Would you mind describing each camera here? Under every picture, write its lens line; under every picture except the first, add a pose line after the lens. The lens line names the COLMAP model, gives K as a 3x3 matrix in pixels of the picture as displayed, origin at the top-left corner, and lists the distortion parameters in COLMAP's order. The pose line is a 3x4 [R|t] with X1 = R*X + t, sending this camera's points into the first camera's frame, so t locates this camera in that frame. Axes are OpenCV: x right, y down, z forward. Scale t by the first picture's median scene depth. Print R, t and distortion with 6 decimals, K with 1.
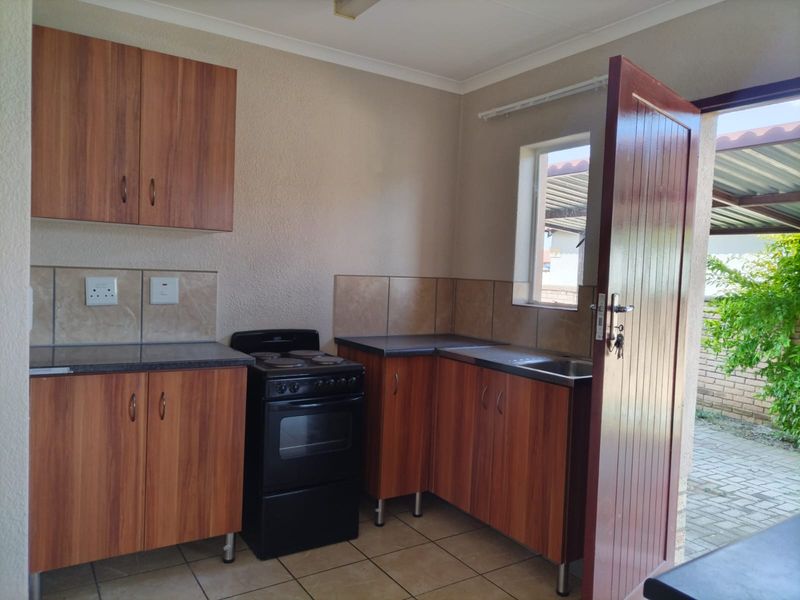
lens RADIAL K [[586.3, 0, 400.7], [0, 586.3, 299.5], [0, 0, 1]] dist [0.018101, -0.014025]
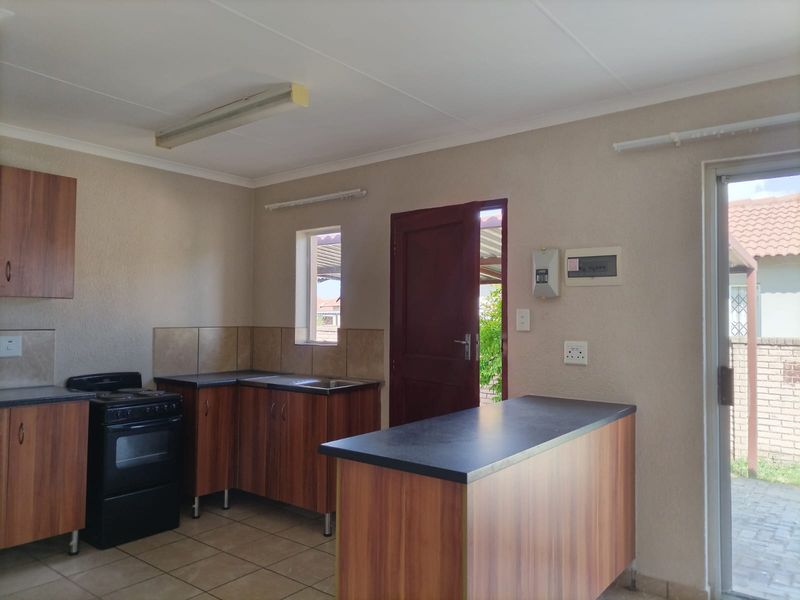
lens RADIAL K [[586.3, 0, 401.0], [0, 586.3, 296.7], [0, 0, 1]] dist [0.018101, -0.014025]
pose [[0.947173, -0.023311, 0.319875, -0.011947], [0.049011, 0.996161, -0.072531, 0.010946], [-0.316956, 0.084377, 0.944679, -0.437315]]
